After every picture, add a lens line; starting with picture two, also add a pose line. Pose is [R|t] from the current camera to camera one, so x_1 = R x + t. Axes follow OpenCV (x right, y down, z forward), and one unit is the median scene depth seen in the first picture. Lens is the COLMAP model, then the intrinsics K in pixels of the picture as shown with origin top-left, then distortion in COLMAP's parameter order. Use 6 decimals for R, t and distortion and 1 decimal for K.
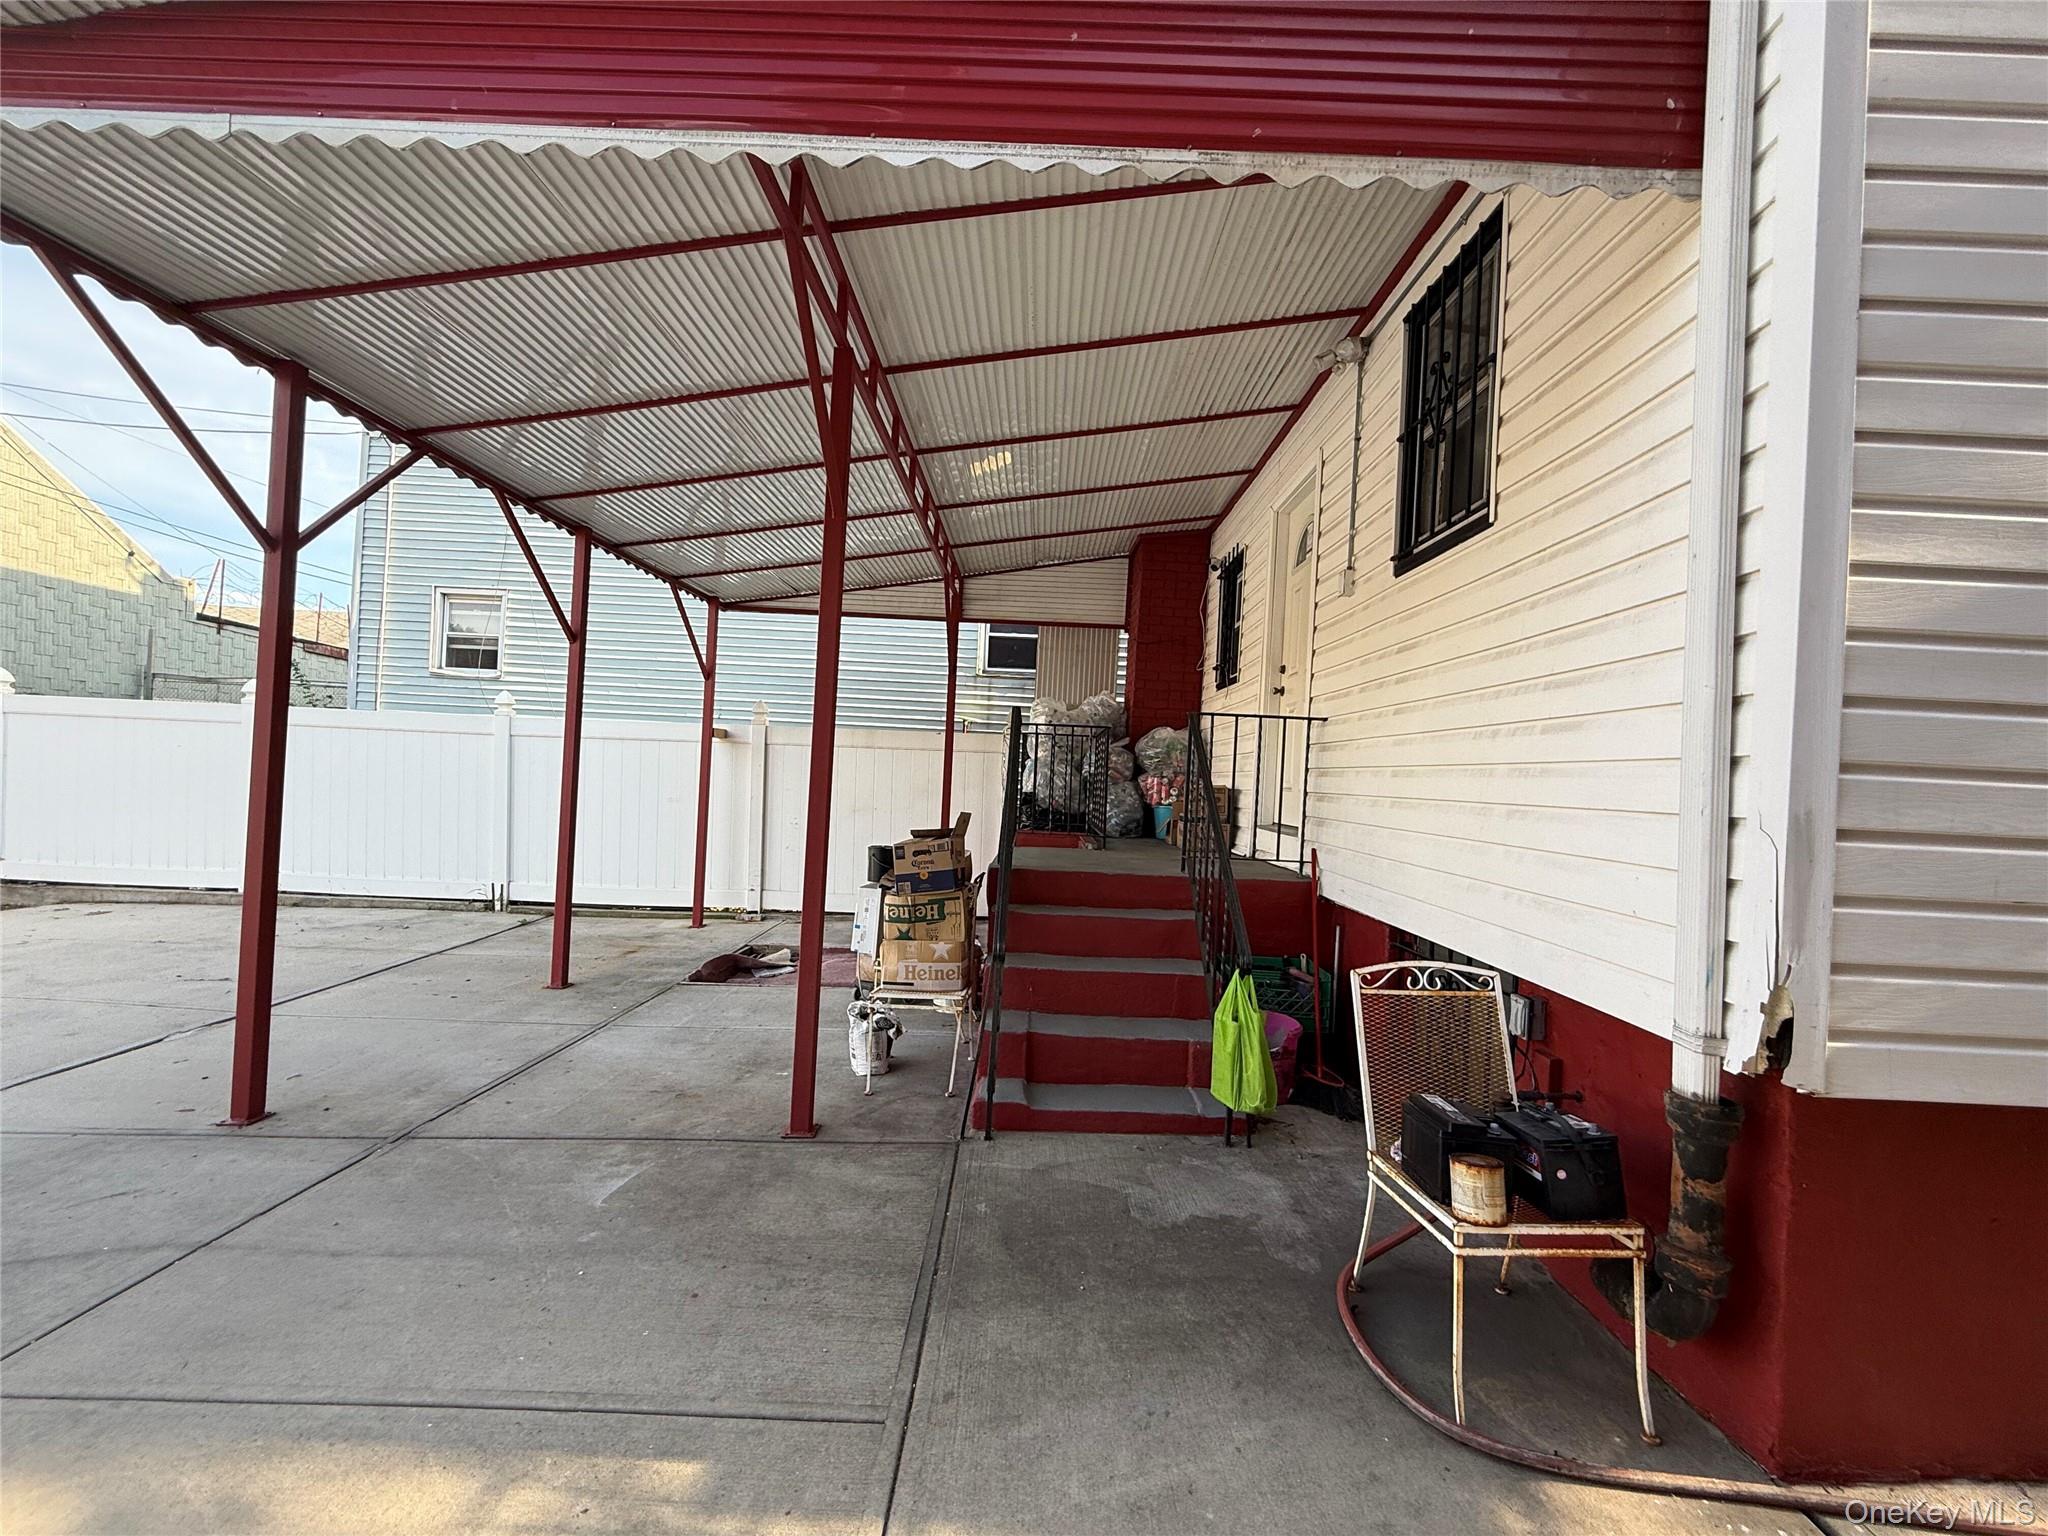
lens RADIAL K [[817.3, 0, 1020.3], [0, 817.3, 771.3], [0, 0, 1]] dist [-0.000662, 0.000617]
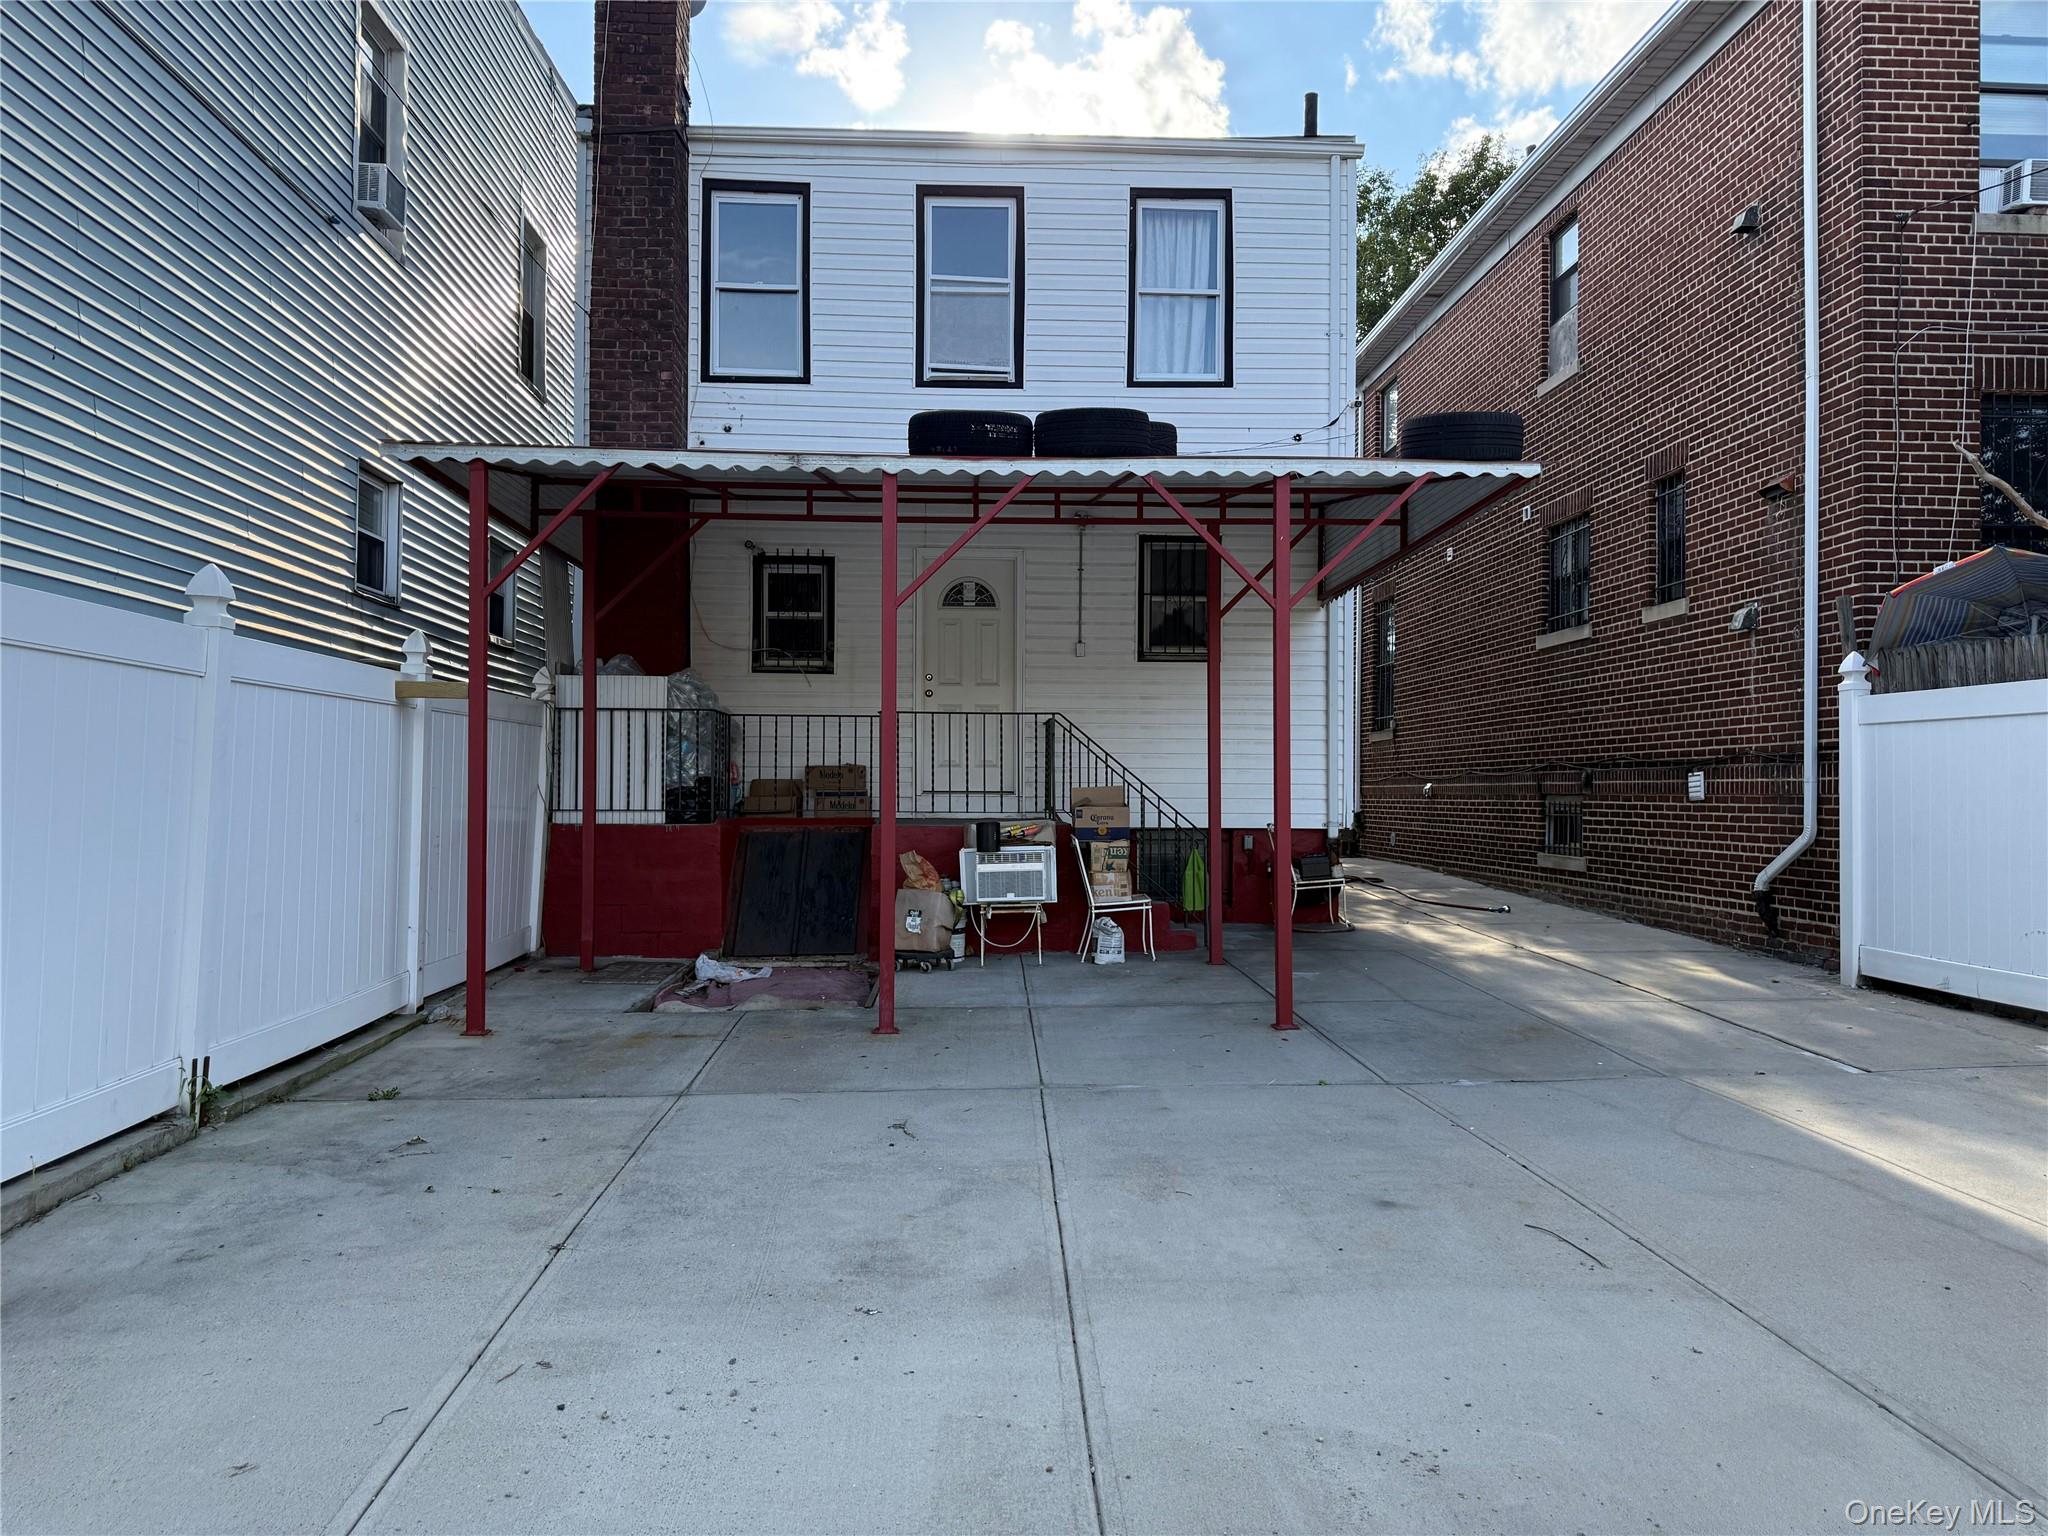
lens RADIAL K [[1426.4, 0, 1018.4], [0, 1426.4, 770.8], [0, 0, 1]] dist [0.054520, -0.001165]
pose [[-0.058302, -0.027000, 0.997934, -3.161114], [-0.015110, 0.999544, 0.026161, -0.052350], [-0.998185, -0.013554, -0.058684, 1.525837]]
